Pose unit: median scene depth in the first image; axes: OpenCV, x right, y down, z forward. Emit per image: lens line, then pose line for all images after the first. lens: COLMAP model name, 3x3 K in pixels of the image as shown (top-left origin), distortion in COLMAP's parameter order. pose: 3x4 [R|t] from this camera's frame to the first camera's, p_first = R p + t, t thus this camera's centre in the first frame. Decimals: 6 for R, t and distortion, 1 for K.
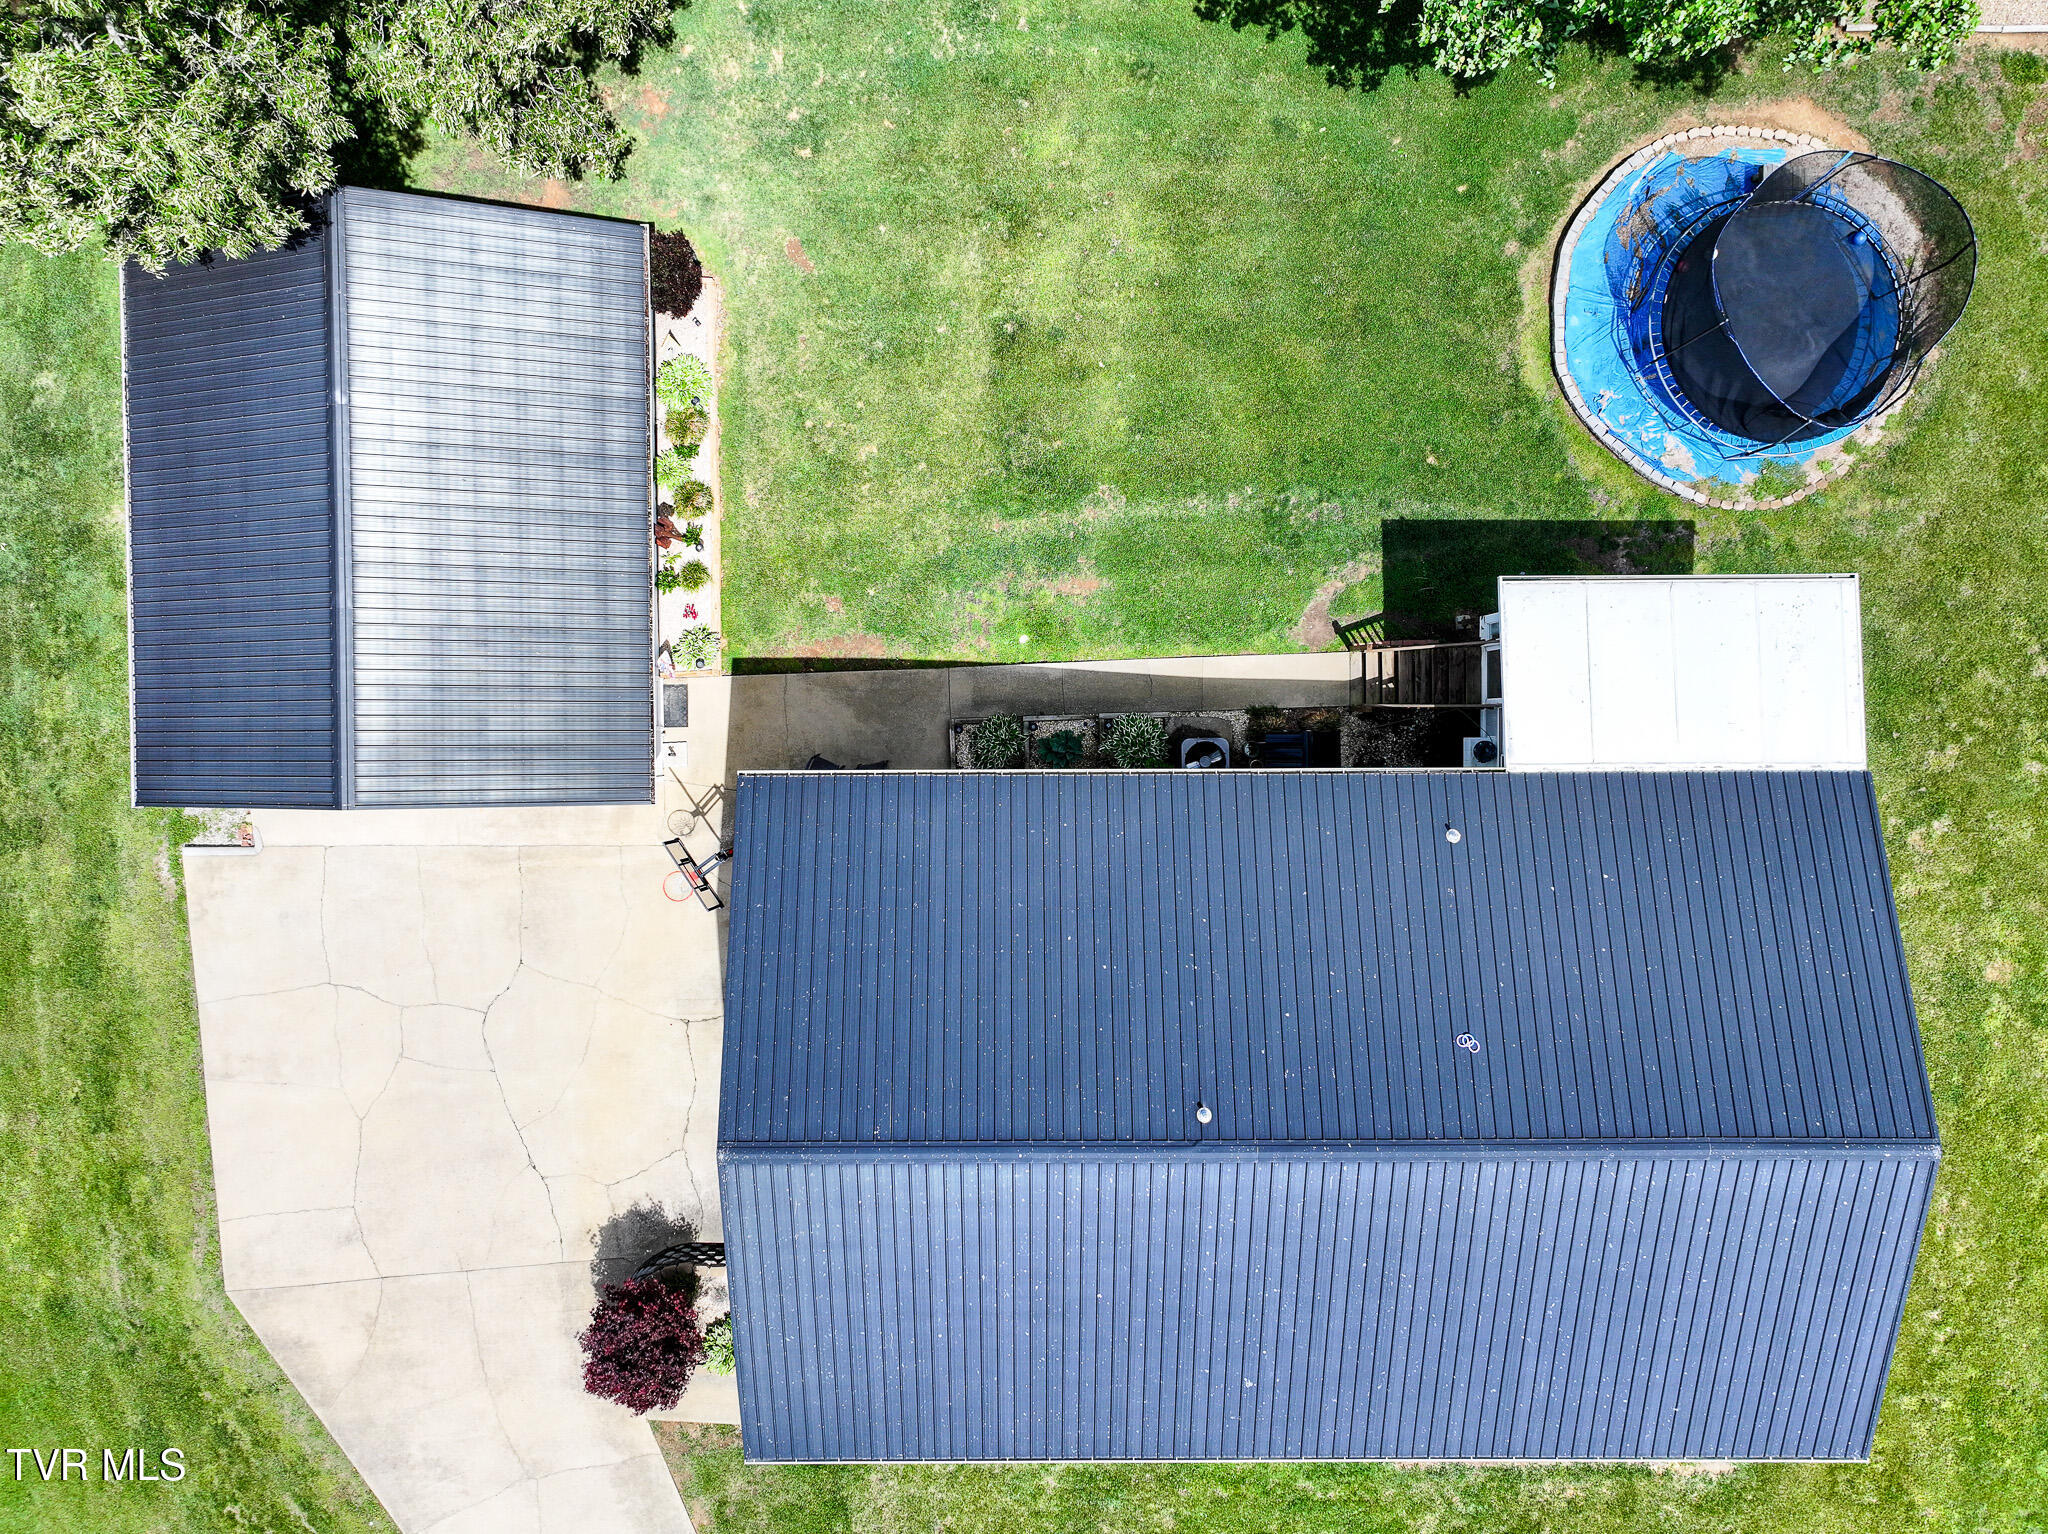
lens RADIAL K [[1441.9, 0, 1032.0], [0, 1441.9, 761.2], [0, 0, 1]] dist [0.006435, 0.007502]
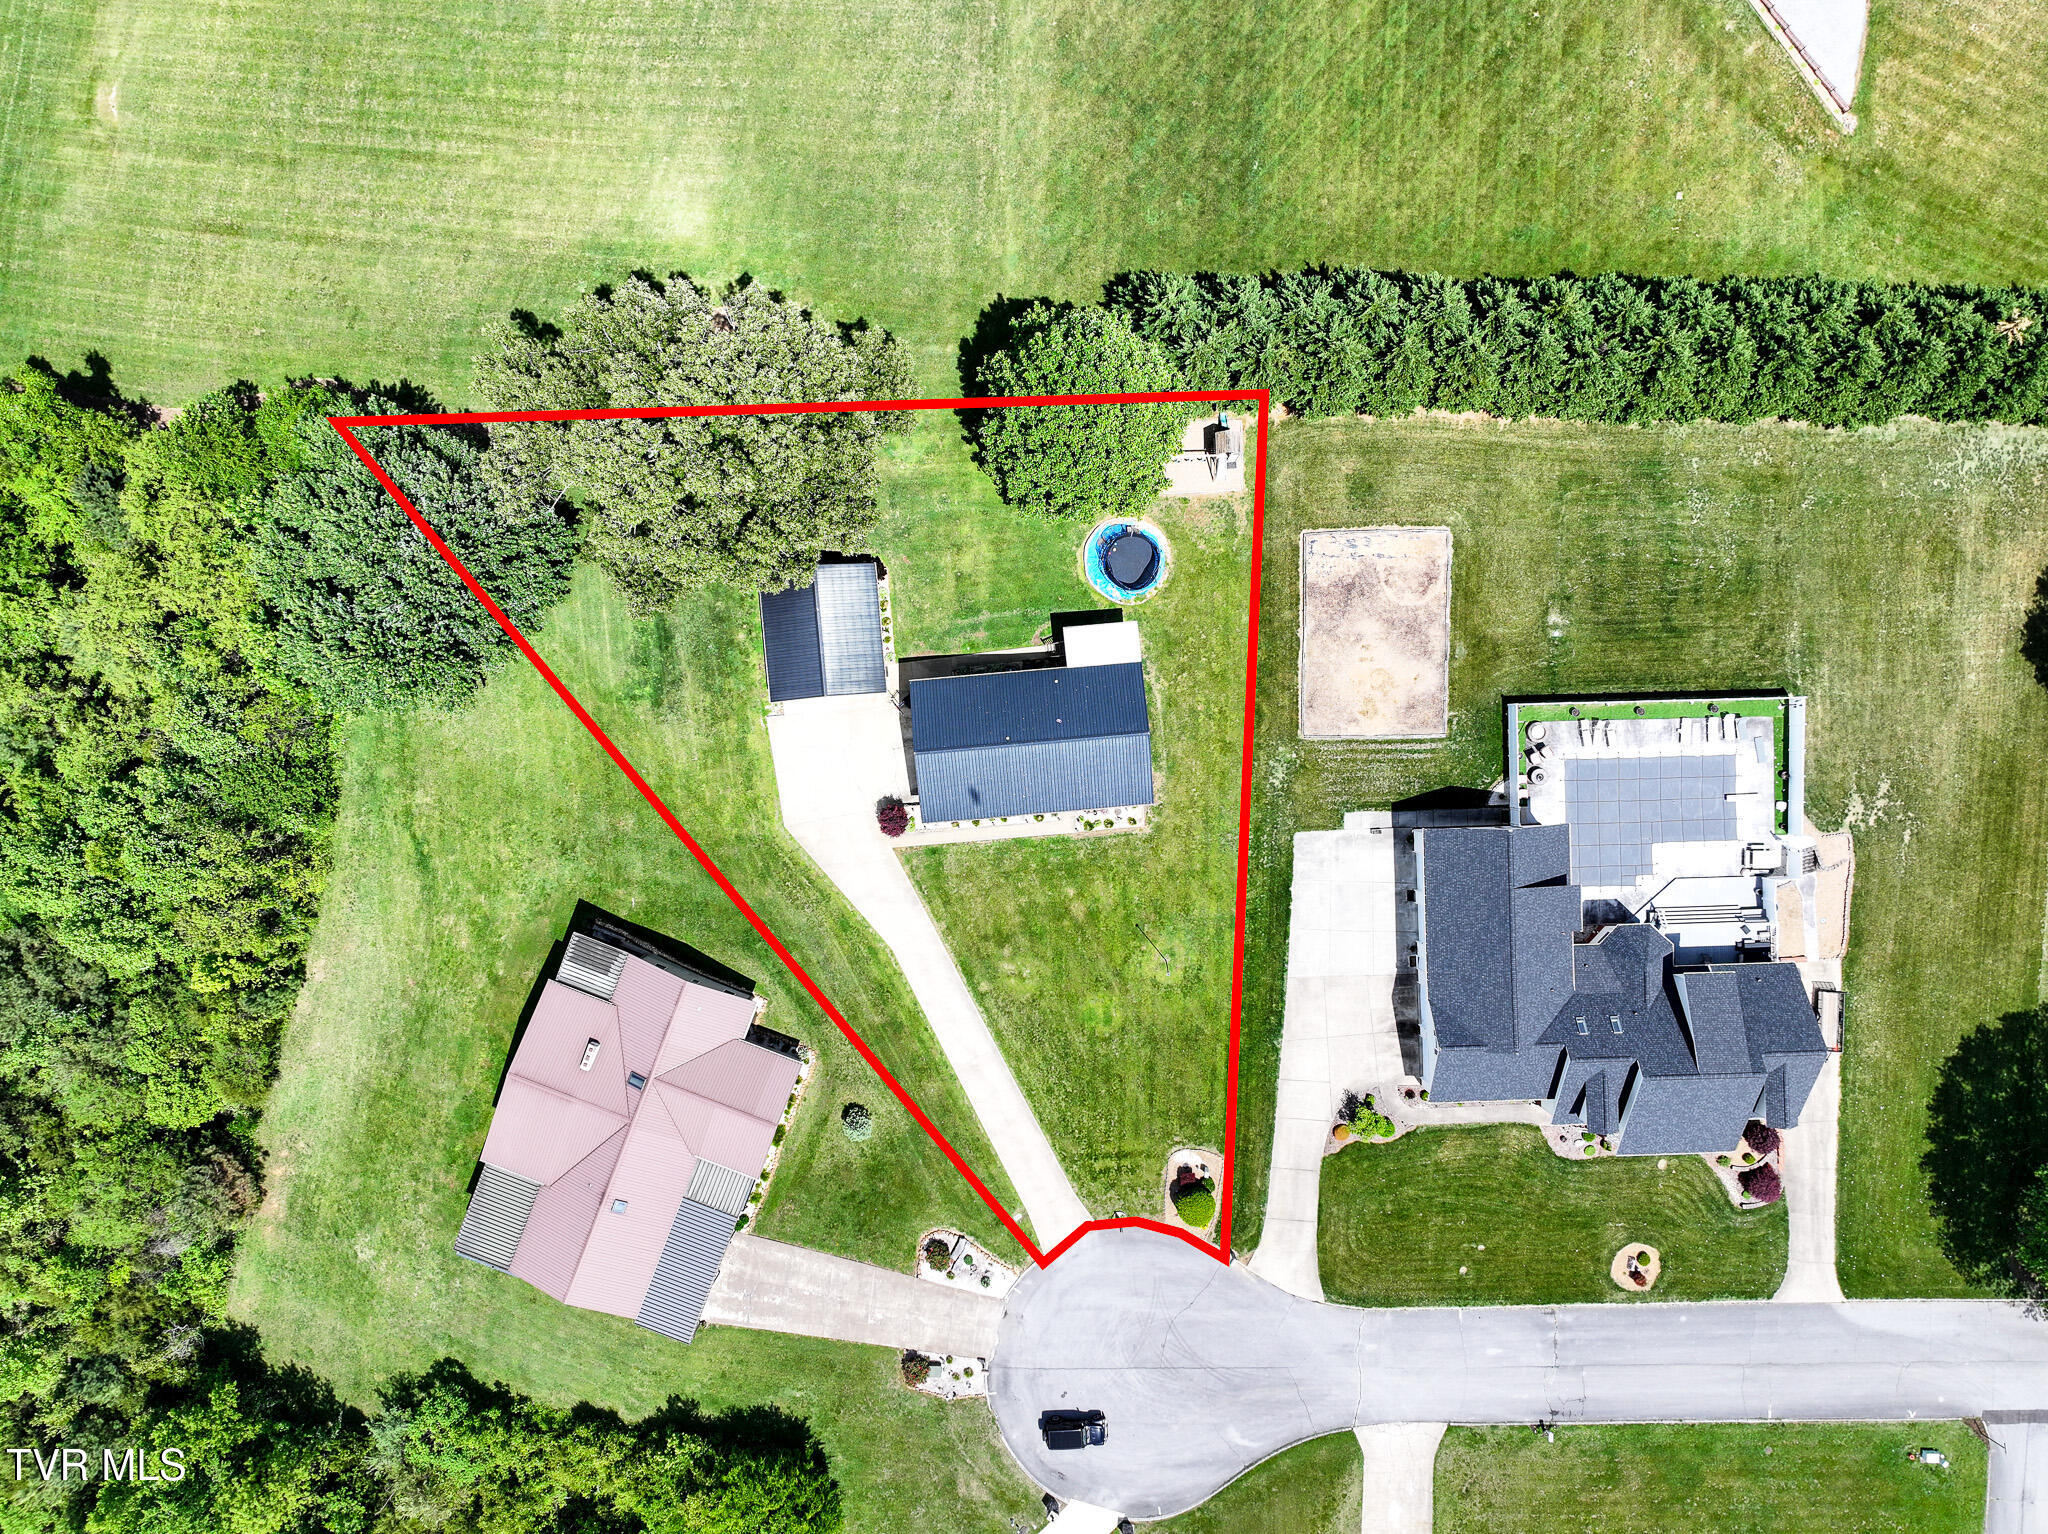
lens RADIAL K [[1441.9, 0, 1032.0], [0, 1441.9, 761.2], [0, 0, 1]] dist [0.006435, 0.007502]
pose [[0.996710, -0.080759, -0.006859, 0.181606], [0.080720, 0.996720, -0.005731, 0.281039], [0.007299, 0.005158, 0.999960, -3.189934]]
